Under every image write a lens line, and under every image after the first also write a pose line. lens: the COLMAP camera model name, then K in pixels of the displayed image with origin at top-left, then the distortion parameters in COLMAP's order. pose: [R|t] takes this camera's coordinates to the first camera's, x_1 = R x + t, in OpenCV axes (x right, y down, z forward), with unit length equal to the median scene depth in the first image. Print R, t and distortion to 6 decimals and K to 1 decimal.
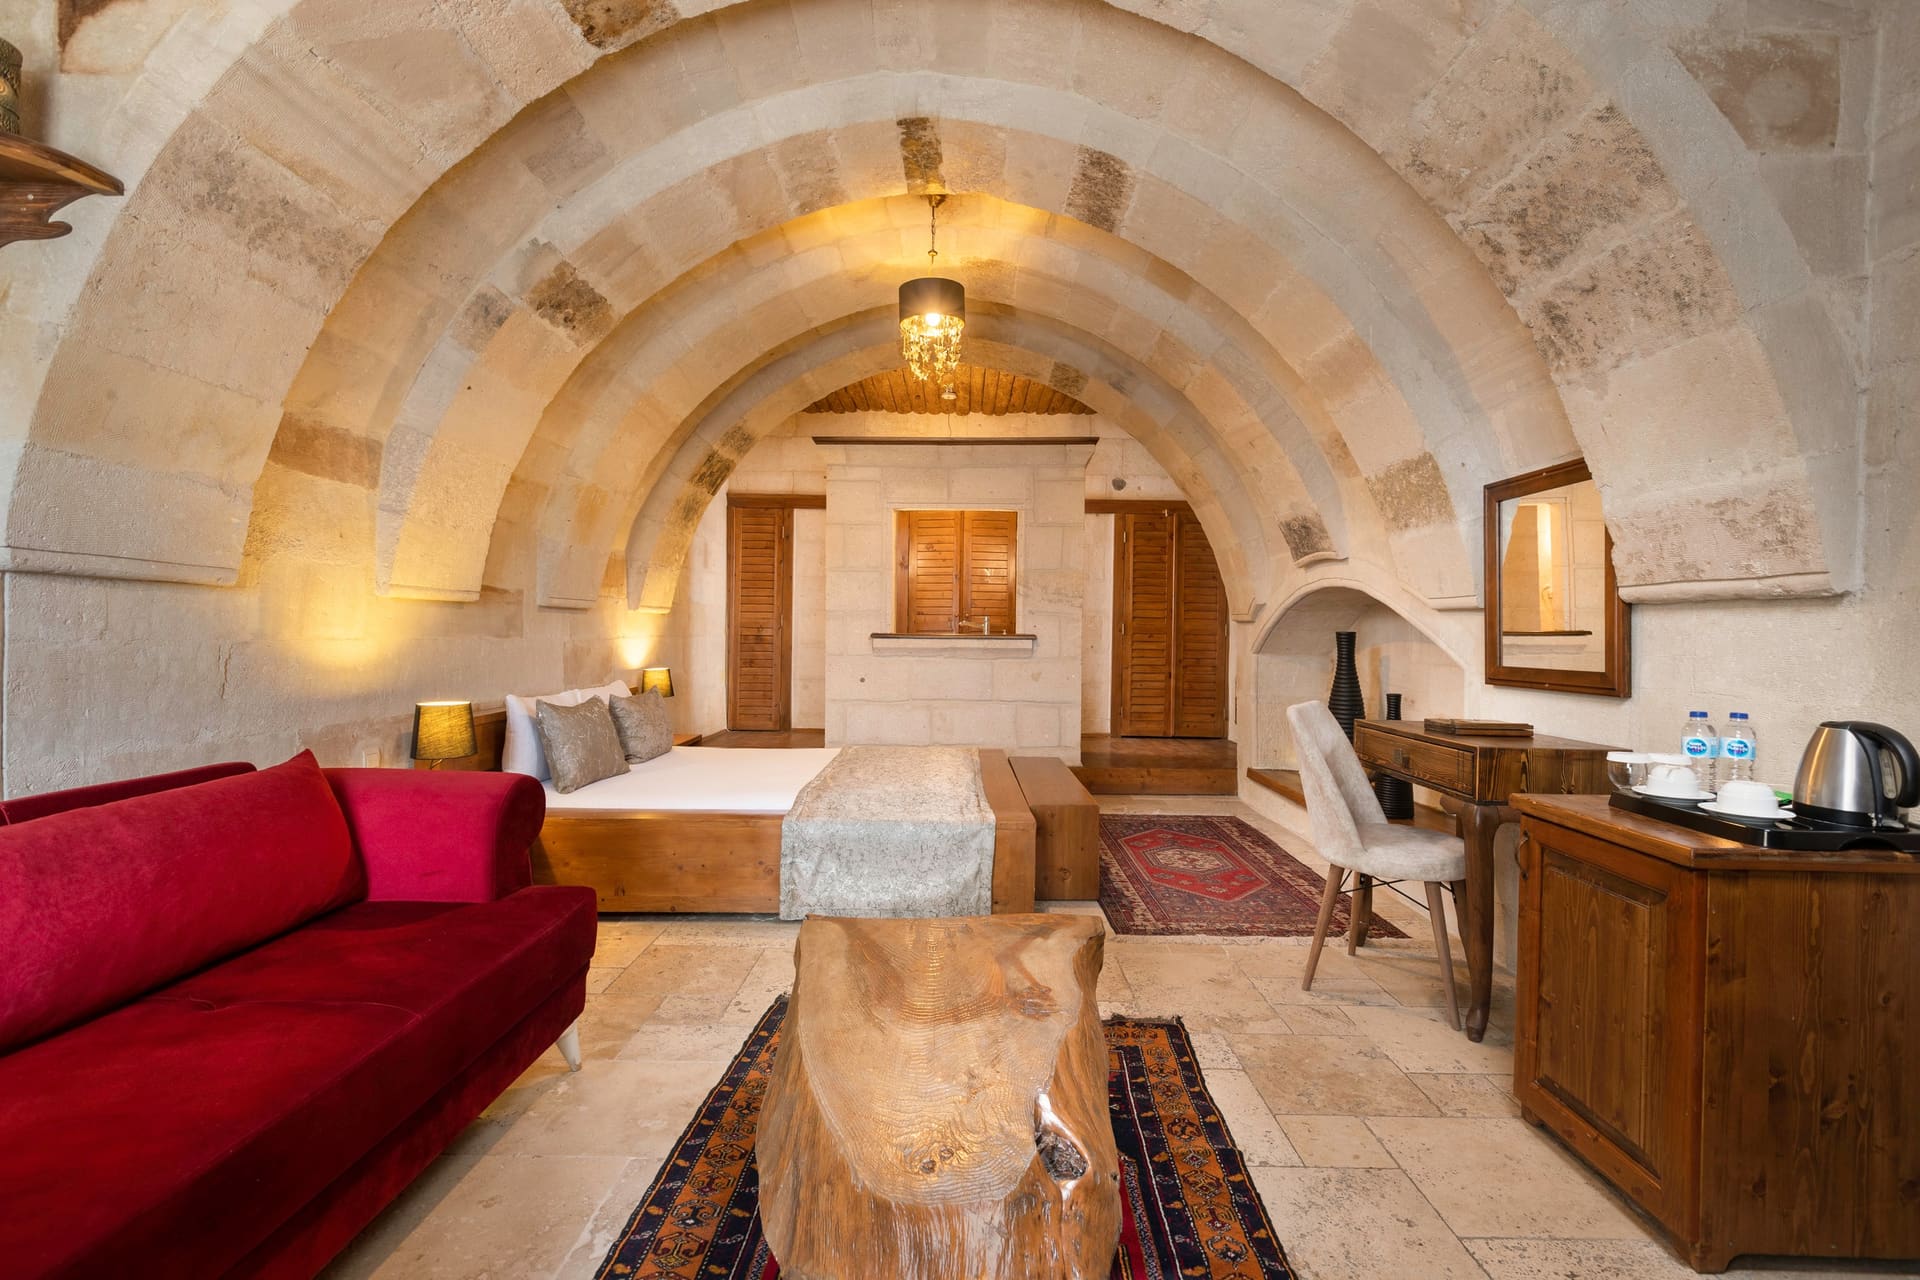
lens RADIAL K [[876.1, 0, 1004.1], [0, 876.1, 633.9], [0, 0, 1]] dist [0.000020, -0.000022]
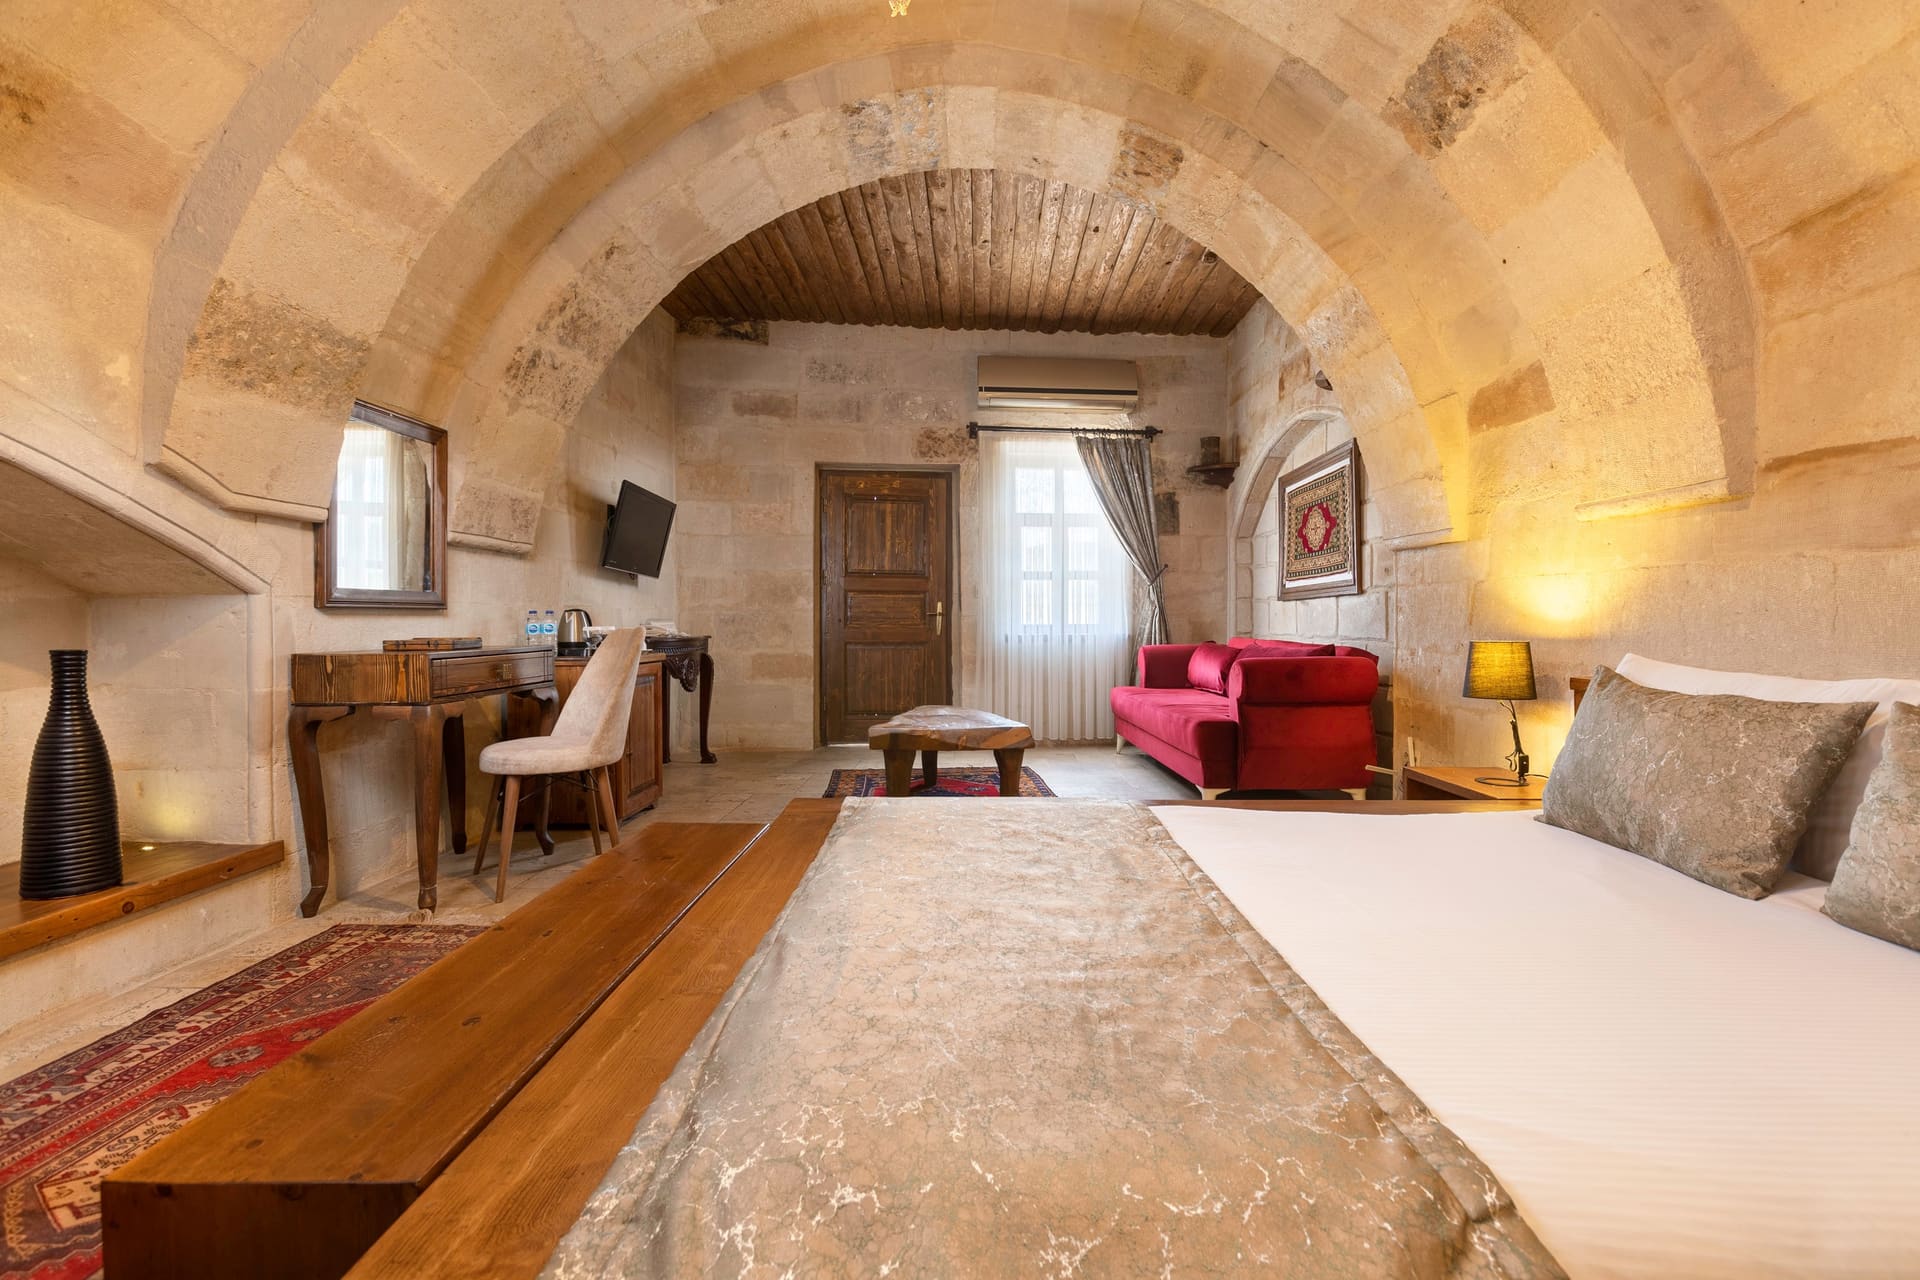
lens RADIAL K [[876.1, 0, 1004.1], [0, 876.1, 633.9], [0, 0, 1]] dist [0.000020, -0.000022]
pose [[-0.999809, -0.013534, 0.014108, -0.188641], [-0.013283, 0.999754, 0.017787, 0.067396], [-0.014346, 0.017596, -0.999742, 2.141438]]
